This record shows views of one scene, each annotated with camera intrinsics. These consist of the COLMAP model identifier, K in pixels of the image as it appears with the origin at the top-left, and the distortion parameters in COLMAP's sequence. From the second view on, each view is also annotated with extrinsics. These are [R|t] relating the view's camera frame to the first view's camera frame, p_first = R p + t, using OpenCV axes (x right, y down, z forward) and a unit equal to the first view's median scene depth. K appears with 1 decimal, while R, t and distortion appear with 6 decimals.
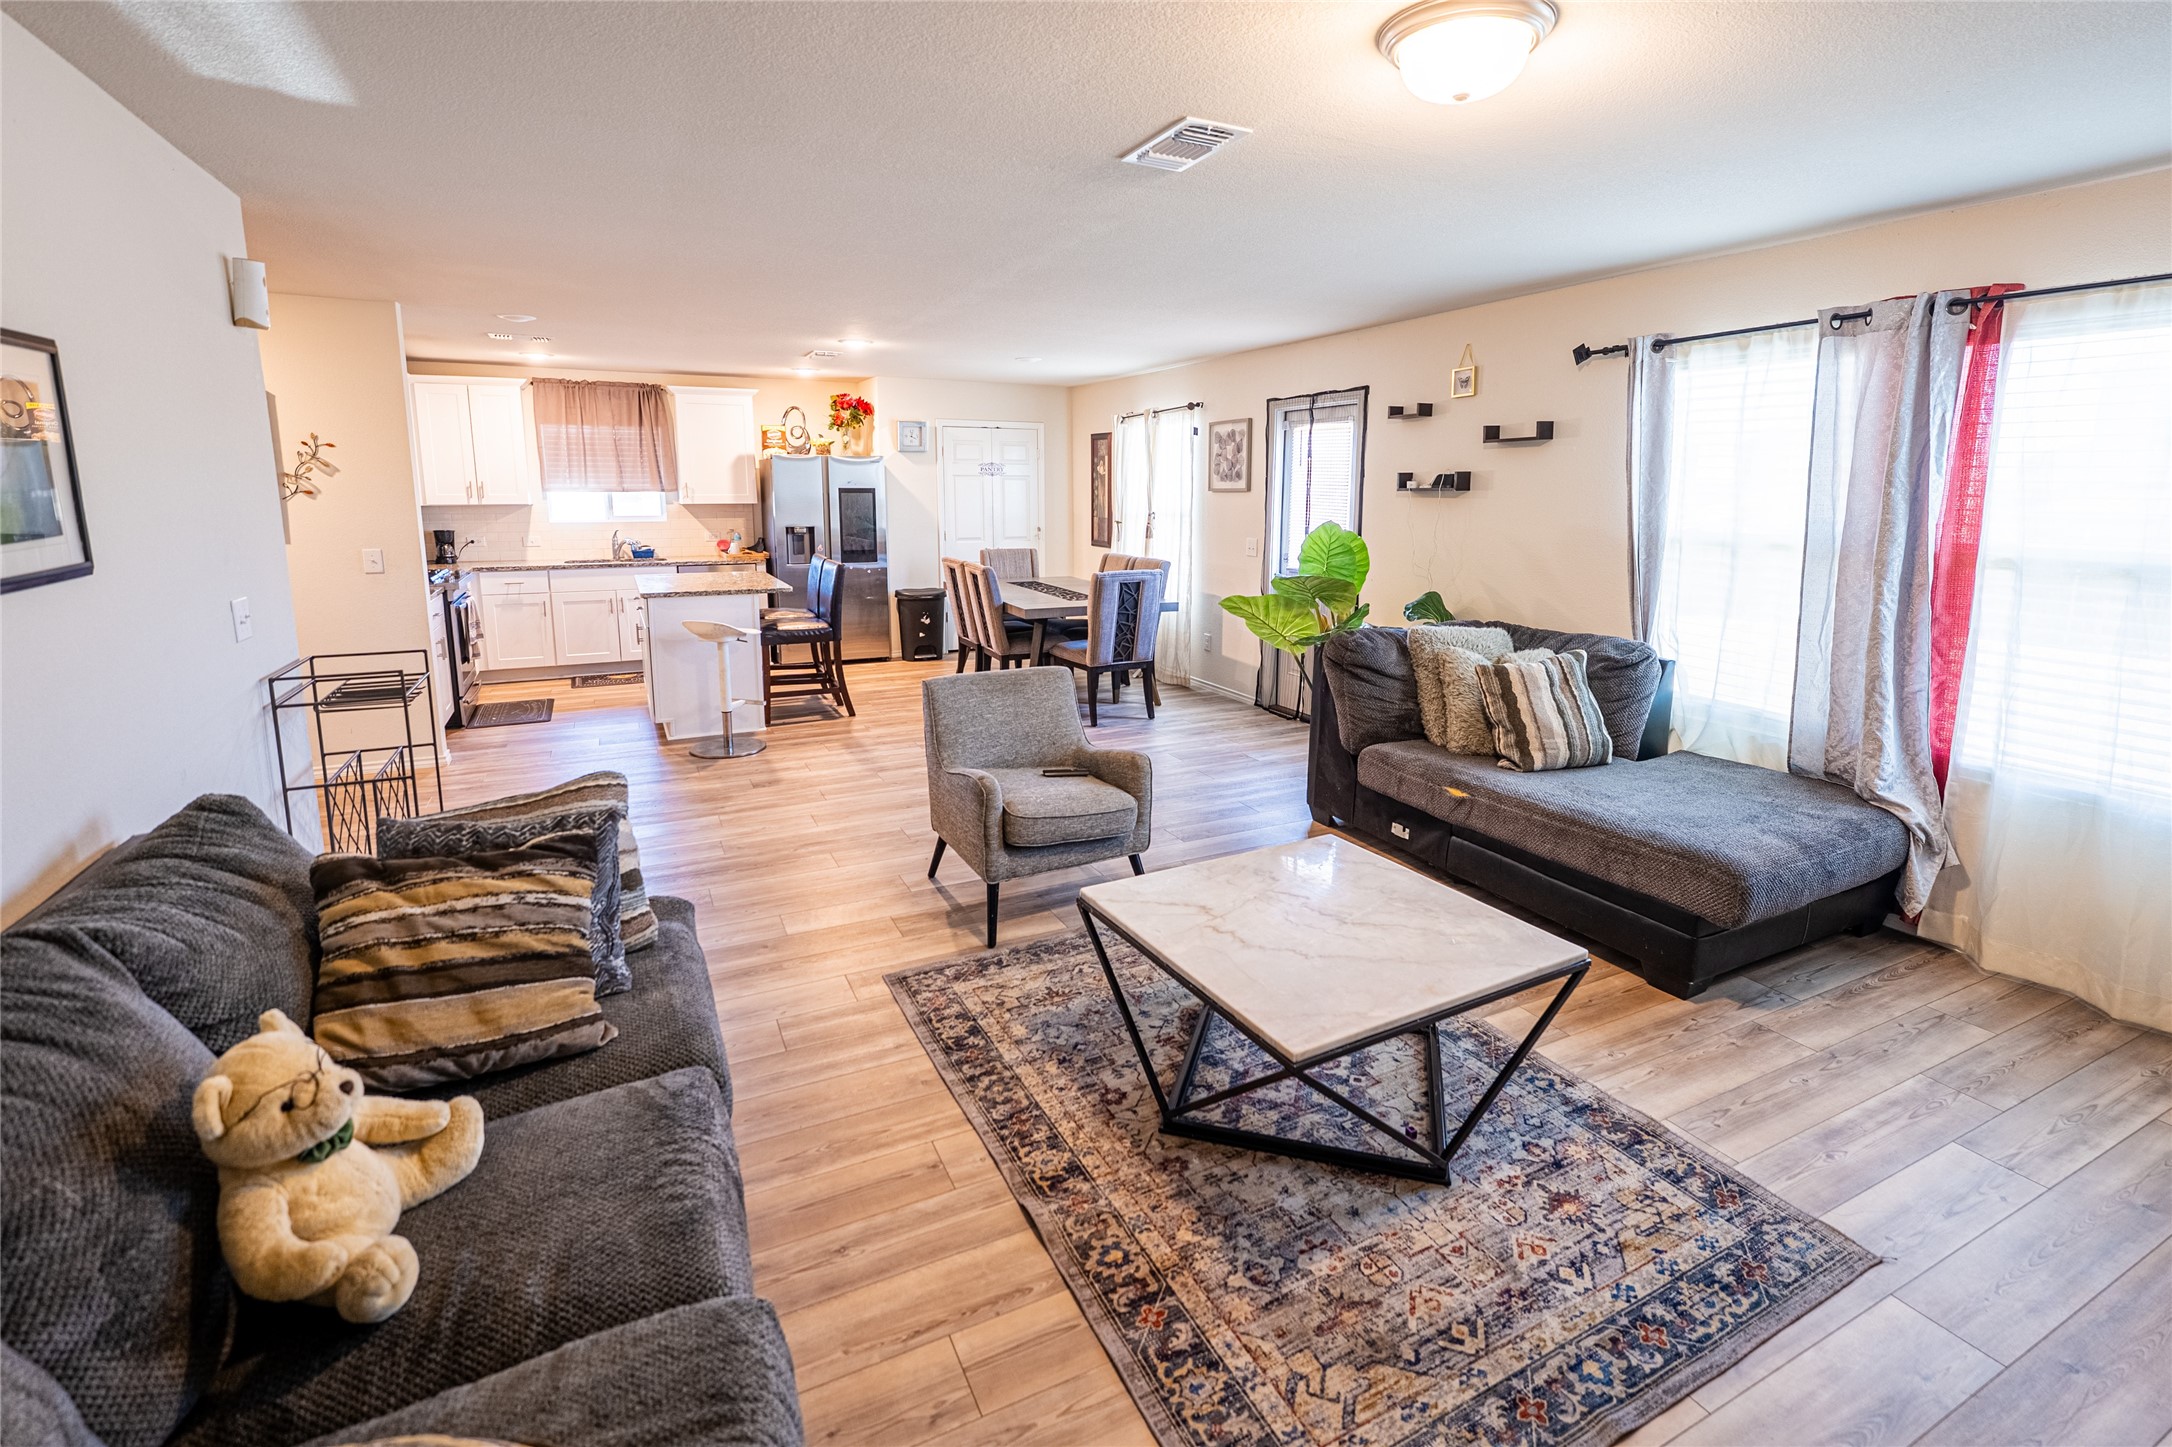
lens RADIAL K [[961.6, 0, 1091.5], [0, 961.6, 644.5], [0, 0, 1]] dist [-0.000601, -0.000030]
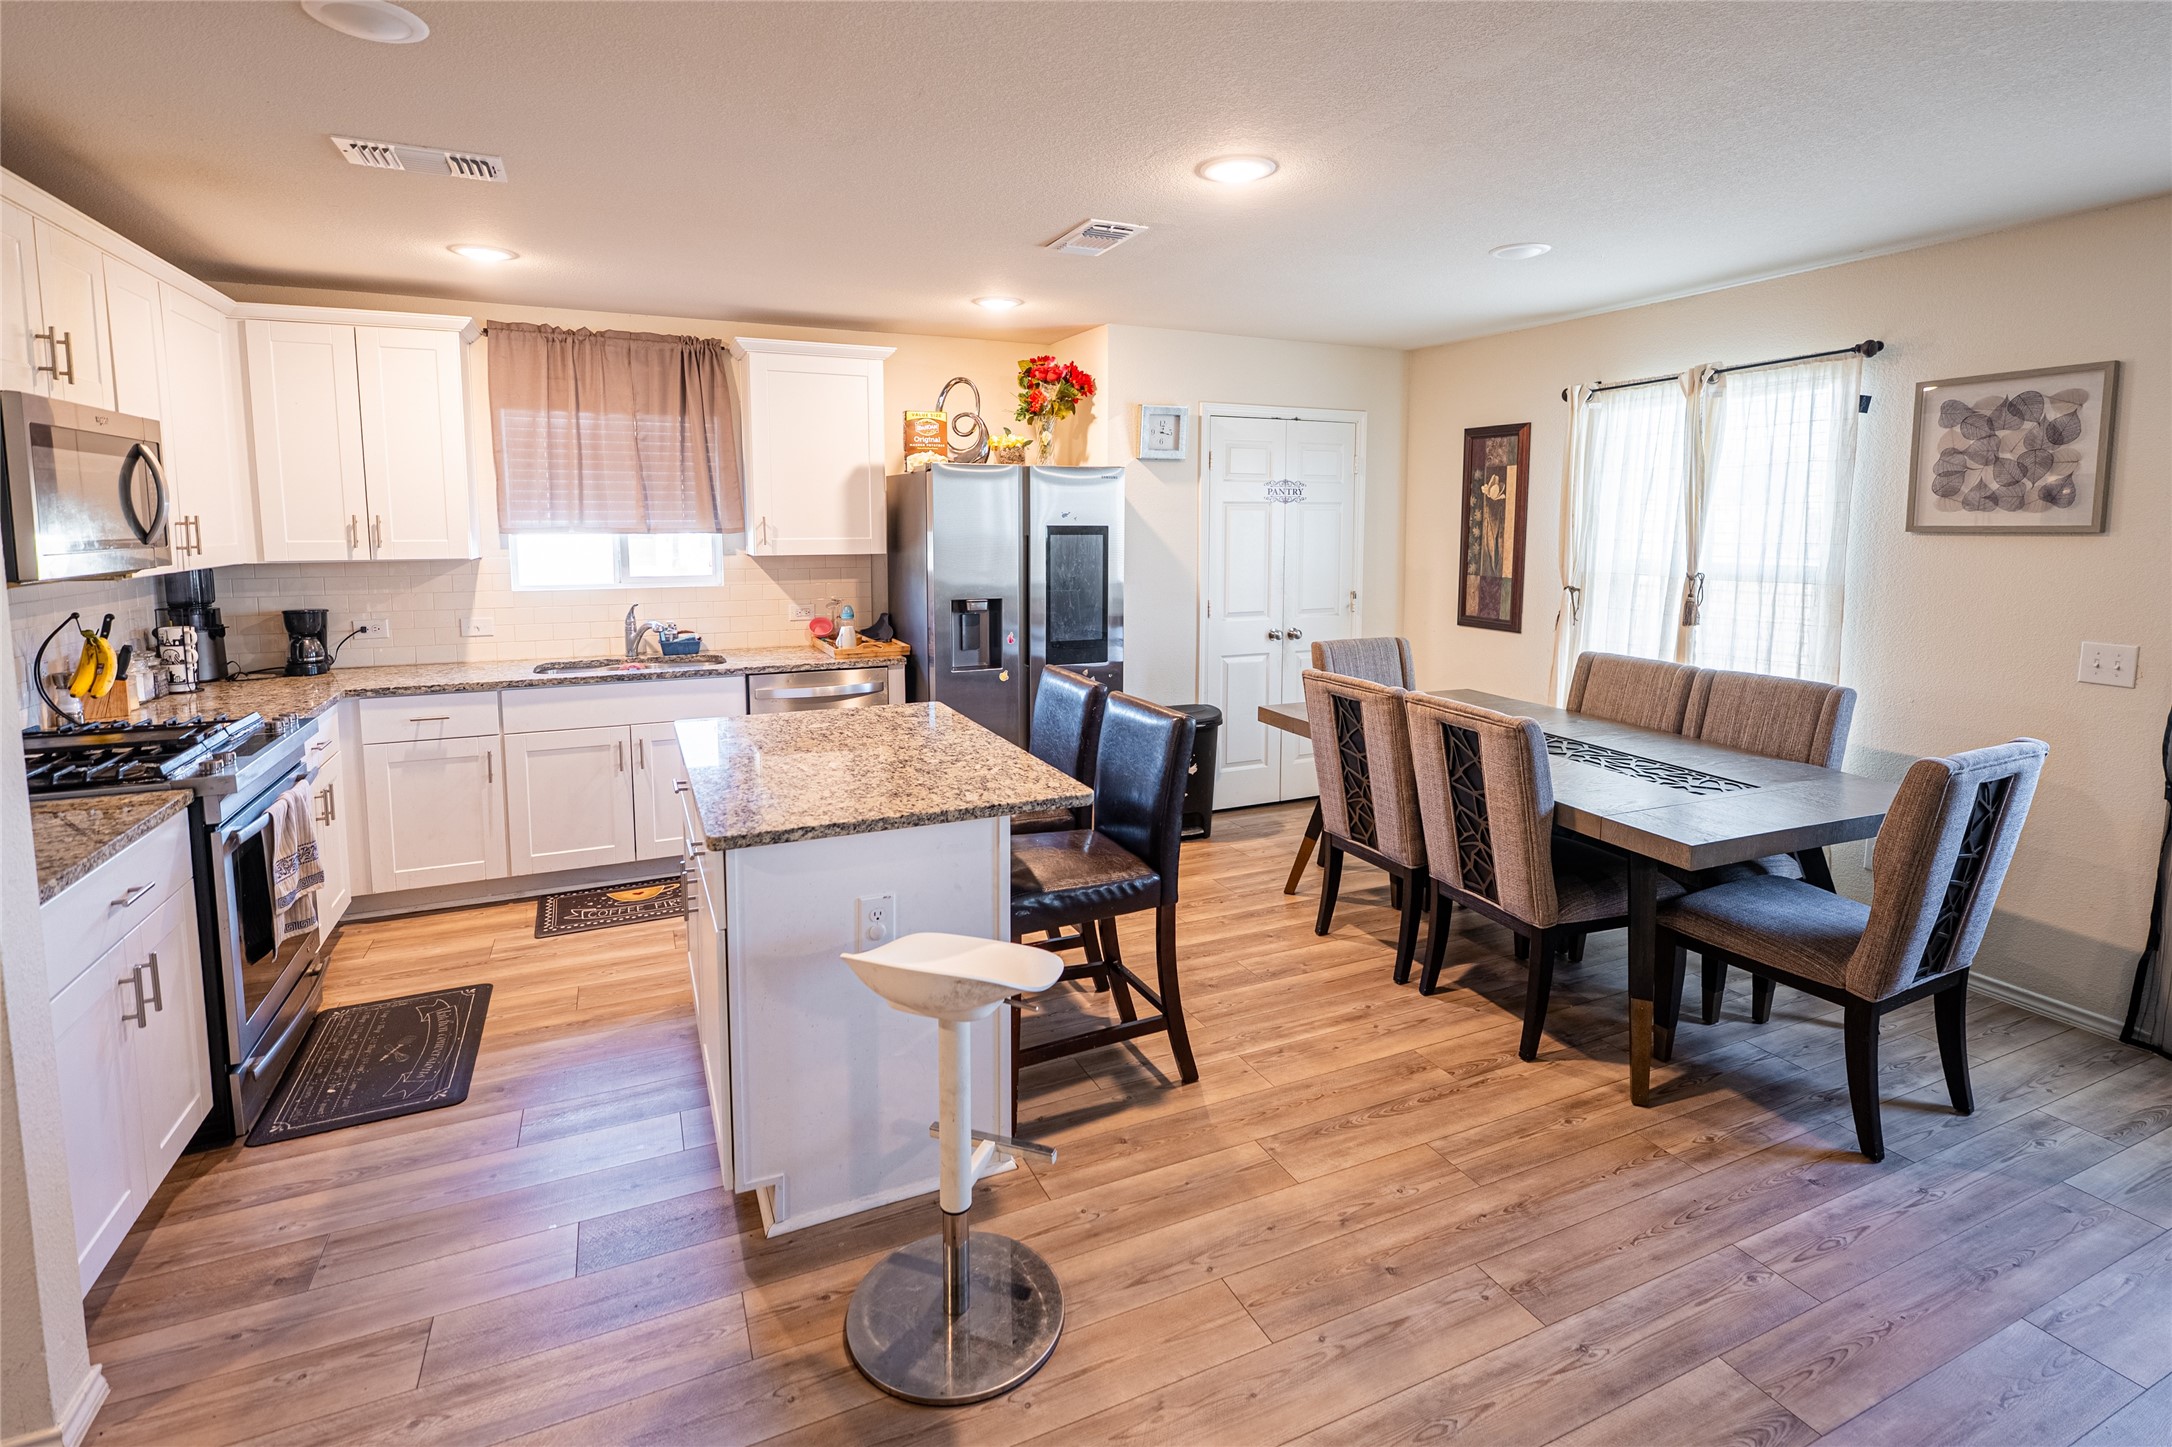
lens RADIAL K [[1012.1, 0, 1074.7], [0, 1012.1, 625.2], [0, 0, 1]] dist [0.005559, 0.000175]
pose [[0.999225, 0.001554, -0.039328, -0.243900], [-0.003831, 0.998316, -0.057881, -0.081688], [0.039172, 0.057987, 0.997549, 0.481181]]
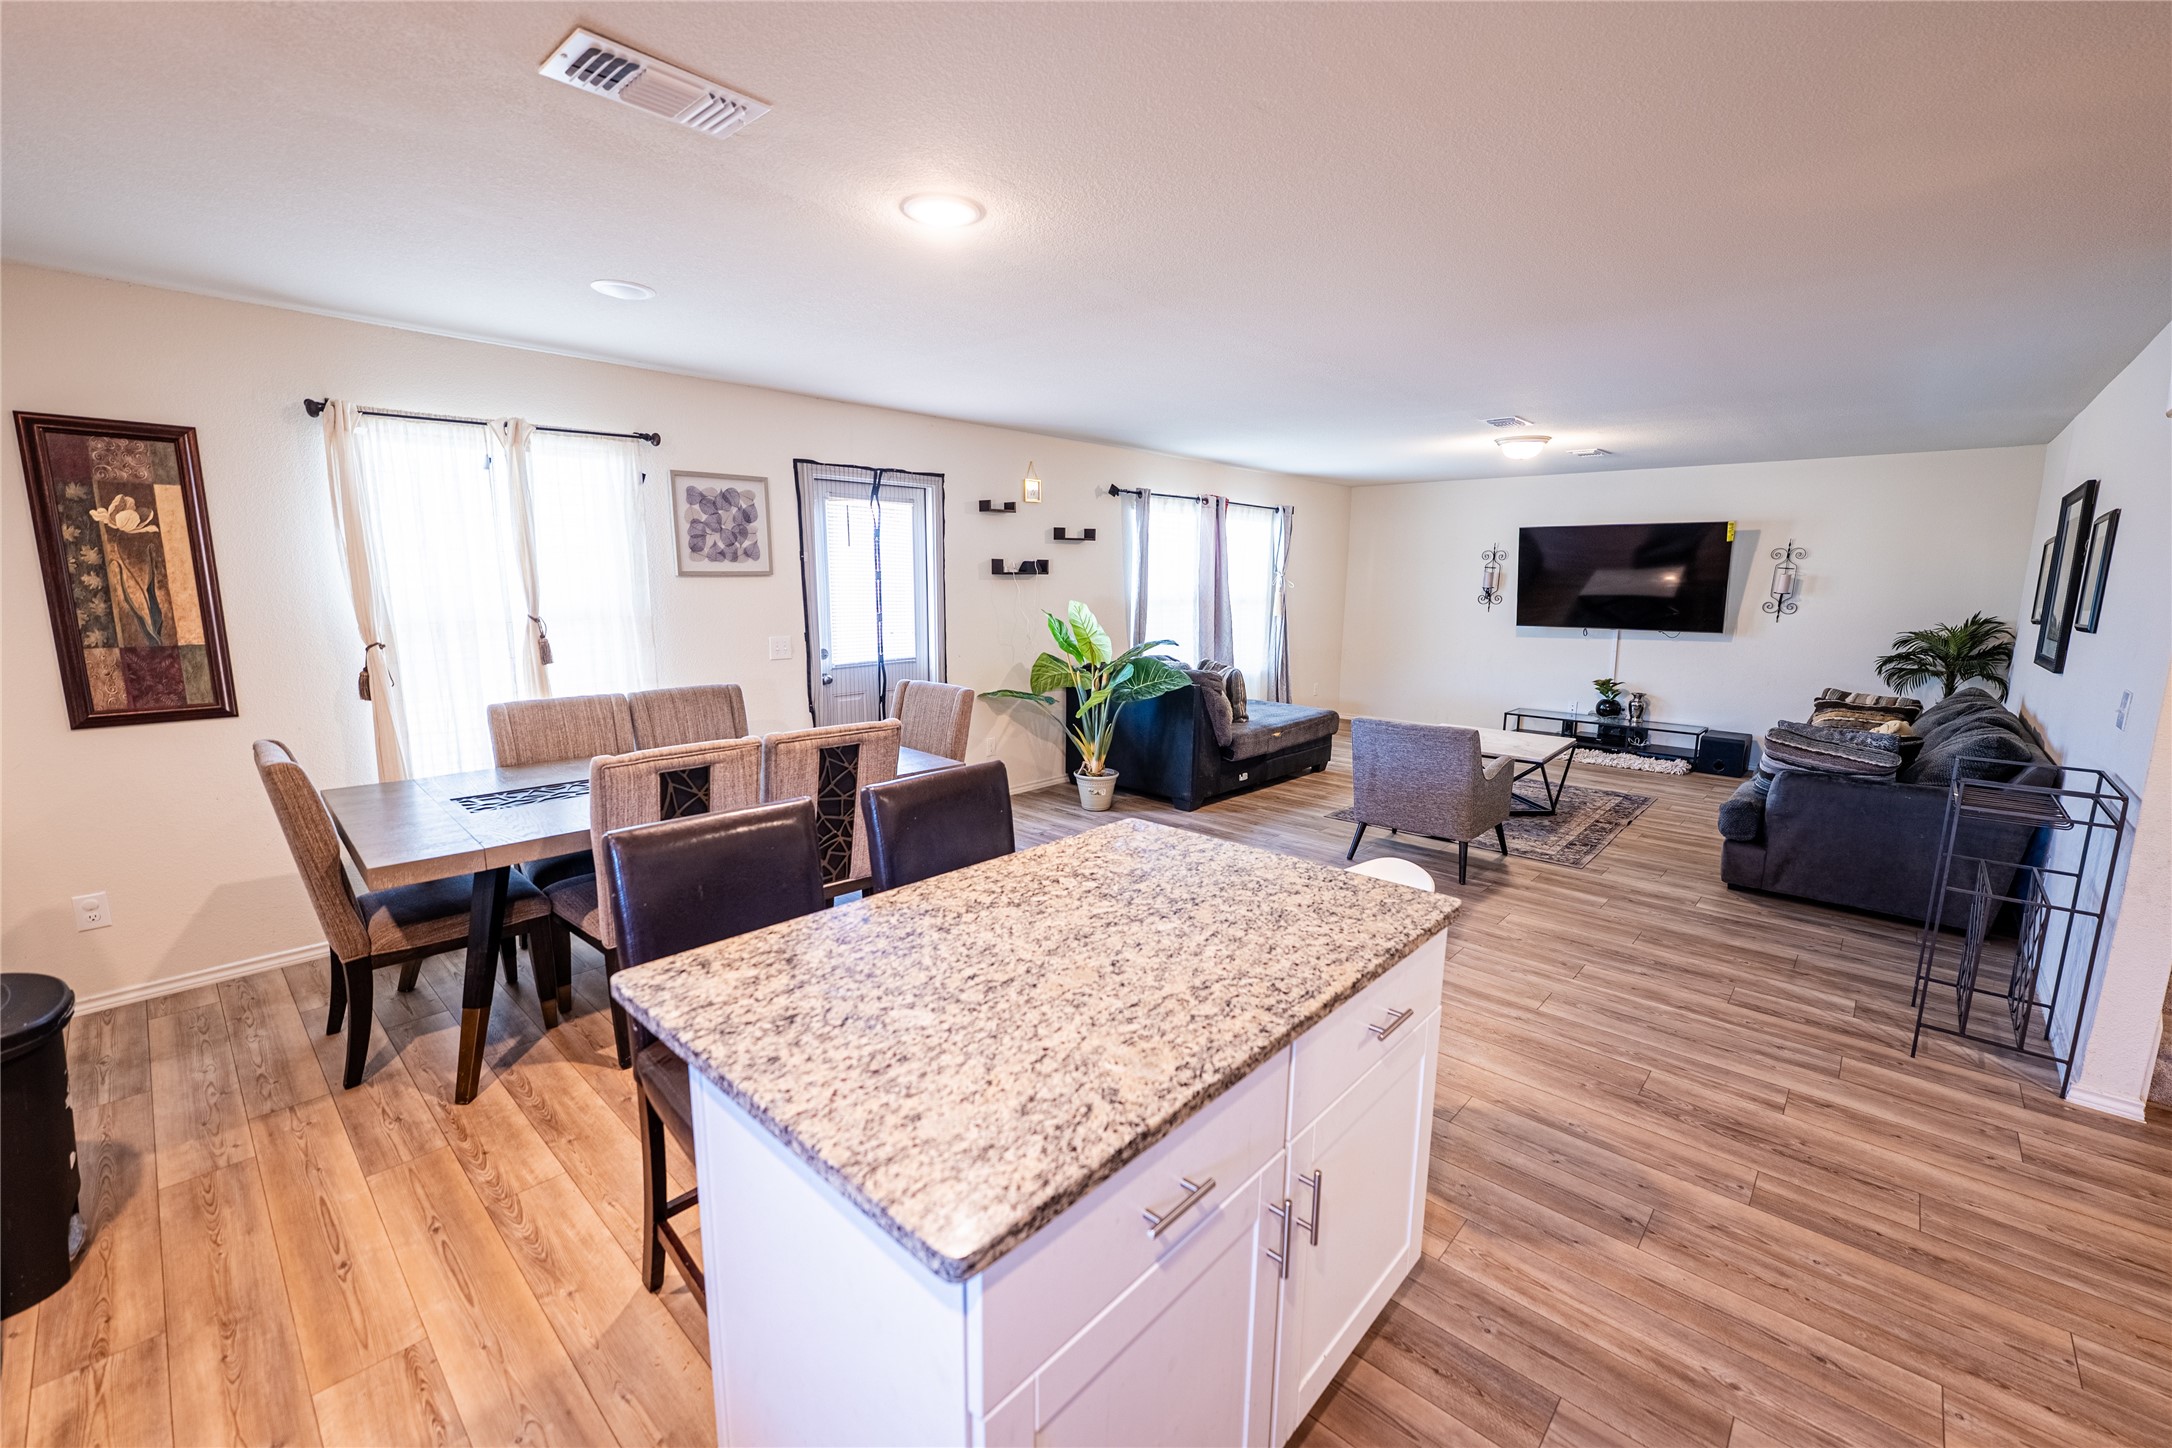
lens RADIAL K [[889.4, 0, 1086.0], [0, 889.4, 724.0], [0, 0, 1]] dist [-0.000785, 0.000244]
pose [[-0.355319, -0.165848, 0.919914, -0.529587], [0.141019, 0.963359, 0.228150, -0.153780], [-0.924046, 0.210792, -0.318913, 0.913915]]
